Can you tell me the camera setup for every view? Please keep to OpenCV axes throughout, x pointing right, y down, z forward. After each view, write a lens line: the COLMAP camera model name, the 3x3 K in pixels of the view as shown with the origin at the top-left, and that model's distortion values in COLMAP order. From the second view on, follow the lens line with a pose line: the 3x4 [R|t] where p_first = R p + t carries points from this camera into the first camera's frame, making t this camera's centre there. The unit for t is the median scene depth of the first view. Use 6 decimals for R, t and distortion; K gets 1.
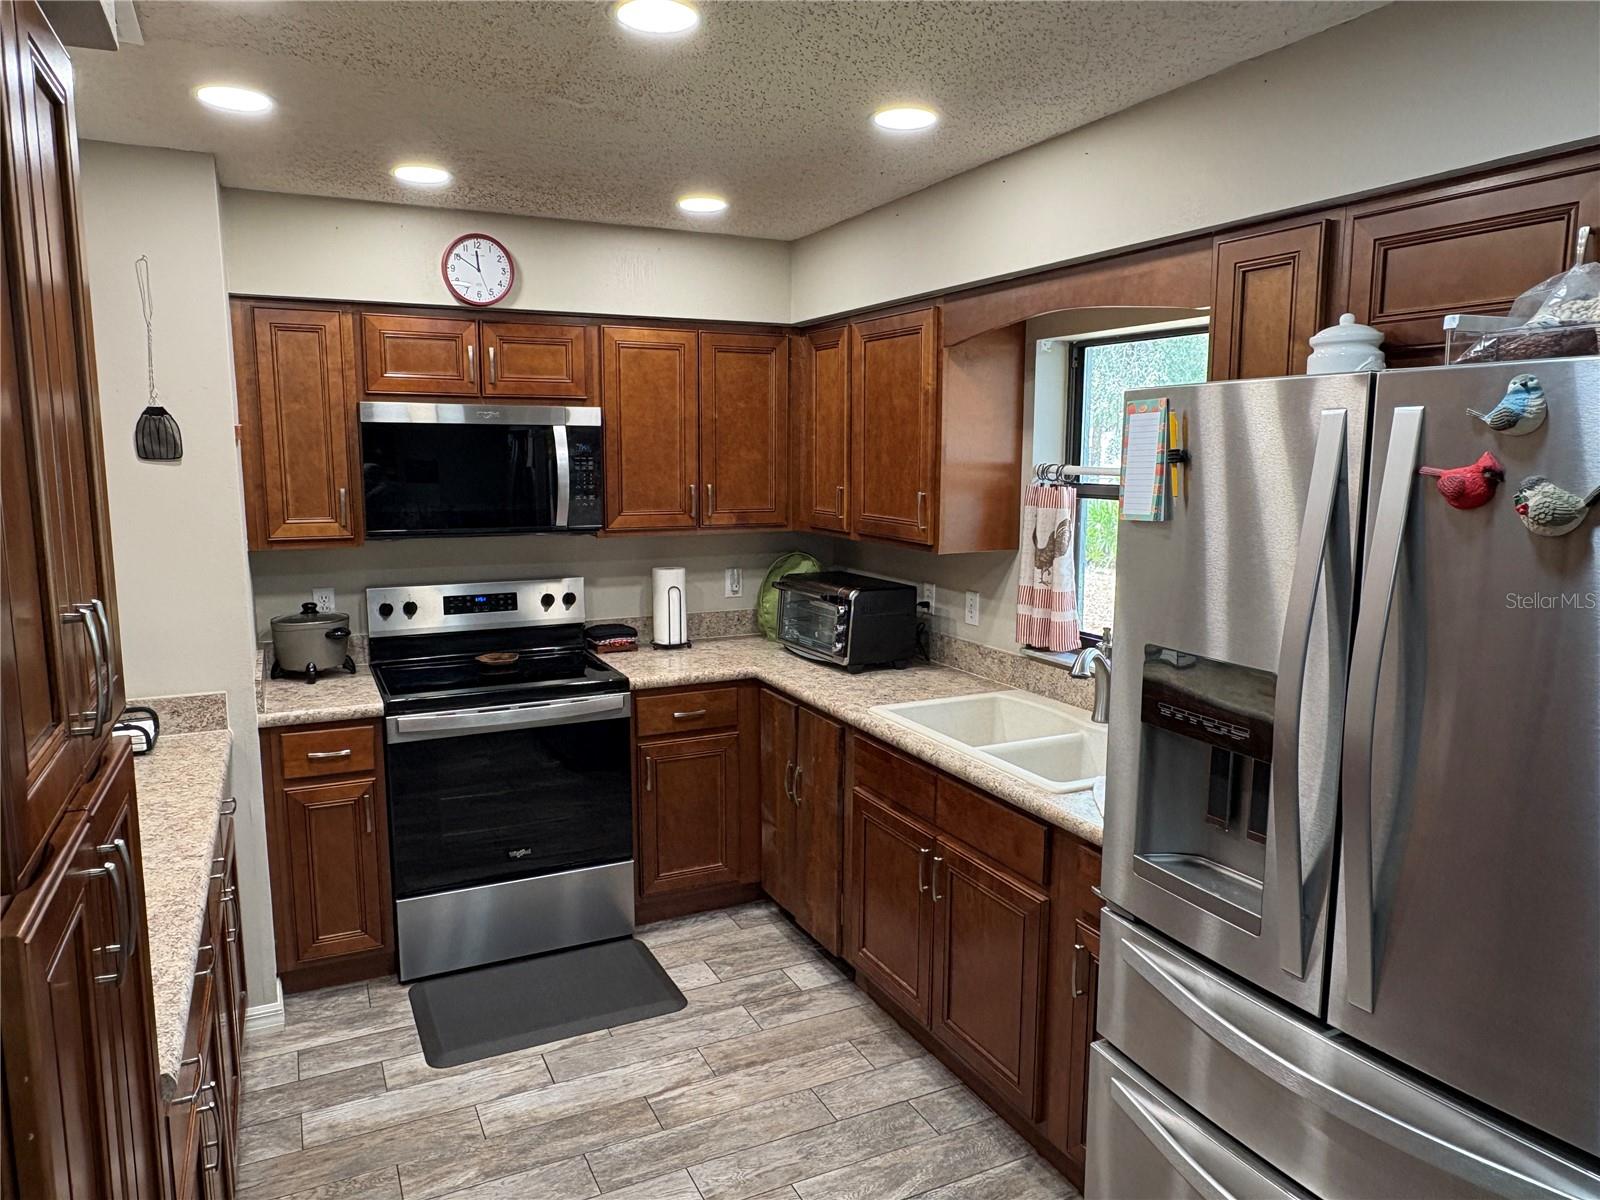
lens RADIAL K [[1067.4, 0, 789.6], [0, 1067.4, 599.4], [0, 0, 1]] dist [-0.004163, 0.003043]
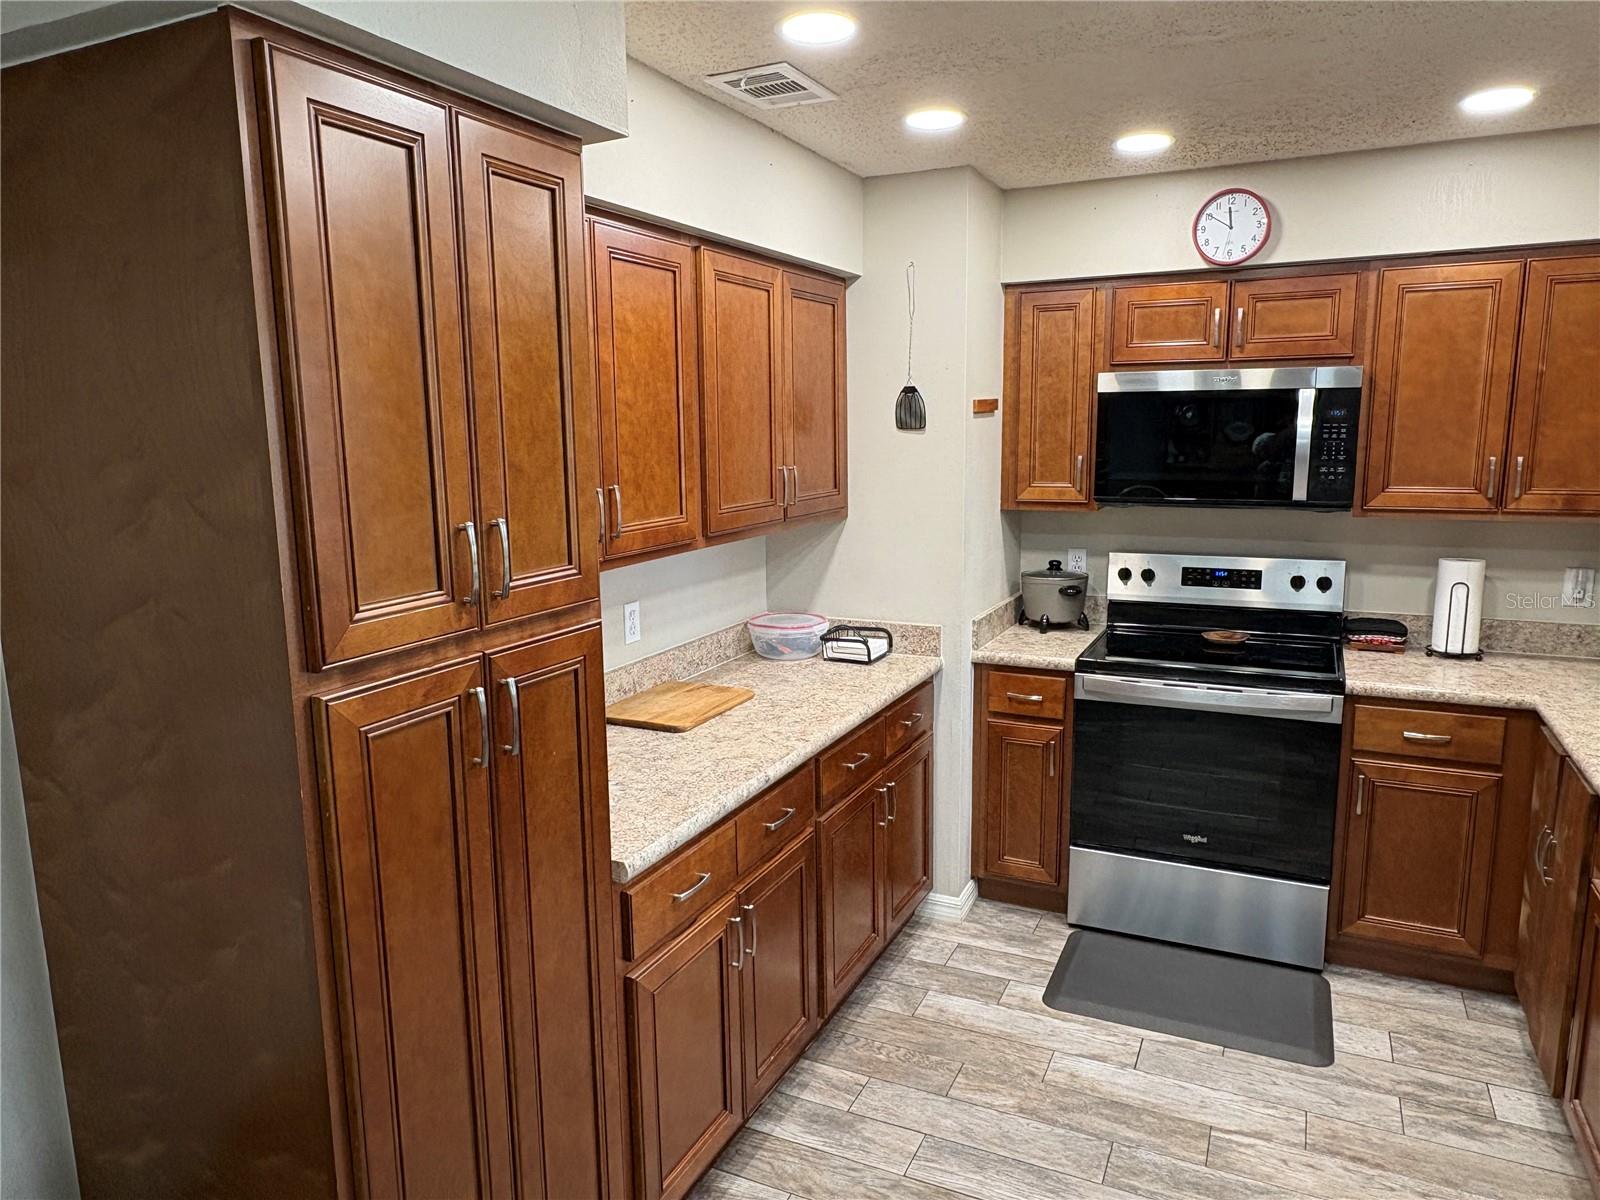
lens RADIAL K [[1067.4, 0, 789.6], [0, 1067.4, 598.4], [0, 0, 1]] dist [-0.004163, 0.003043]
pose [[0.613625, 0.116754, -0.780918, 0.251588], [-0.095588, 0.992718, 0.073309, -0.012601], [0.783790, 0.029662, 0.620317, 0.113615]]
